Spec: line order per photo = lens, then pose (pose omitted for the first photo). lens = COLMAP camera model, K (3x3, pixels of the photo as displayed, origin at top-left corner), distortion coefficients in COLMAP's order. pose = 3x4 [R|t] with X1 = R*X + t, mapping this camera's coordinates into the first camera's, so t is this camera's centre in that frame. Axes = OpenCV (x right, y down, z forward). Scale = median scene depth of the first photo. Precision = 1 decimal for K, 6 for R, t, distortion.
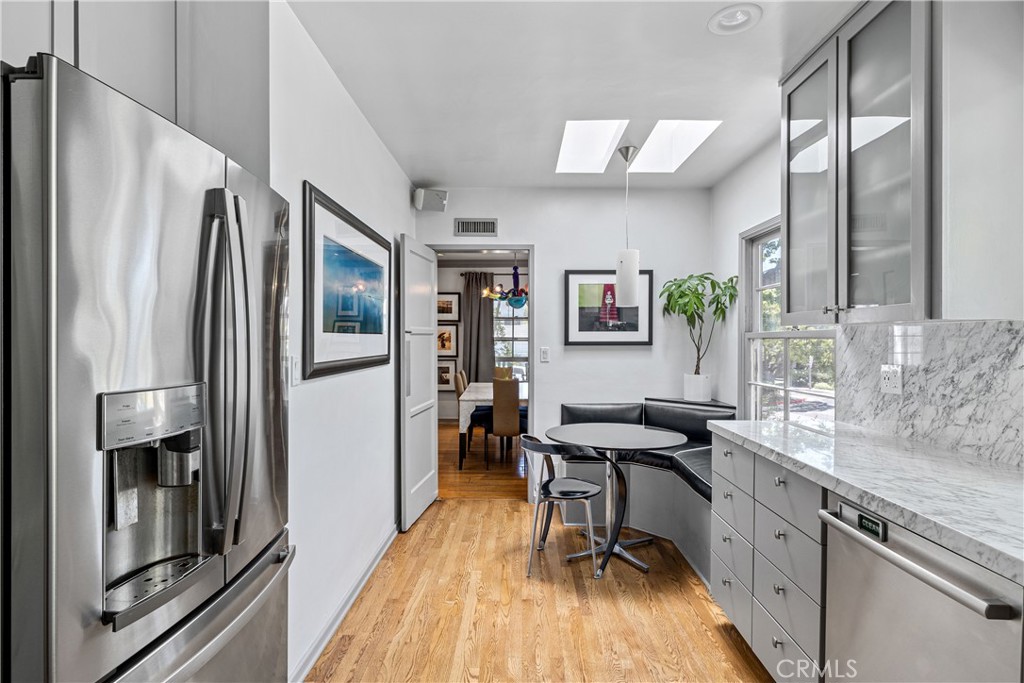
lens RADIAL K [[585.6, 0, 511.7], [0, 585.6, 341.8], [0, 0, 1]] dist [-0.000191, -0.000087]
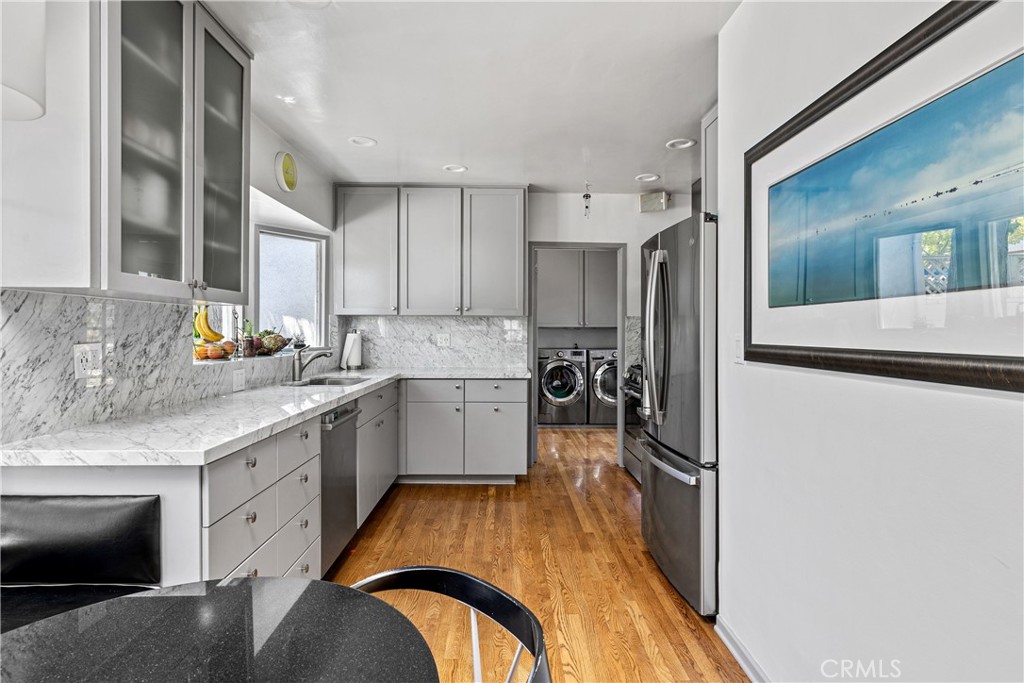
lens RADIAL K [[585.6, 0, 512.3], [0, 585.6, 335.2], [0, 0, 1]] dist [-0.000191, -0.000087]
pose [[-0.999514, -0.002735, -0.031041, 0.061307], [-0.003096, 0.999928, 0.011559, 0.016945], [0.031007, 0.011650, -0.999451, 2.107667]]
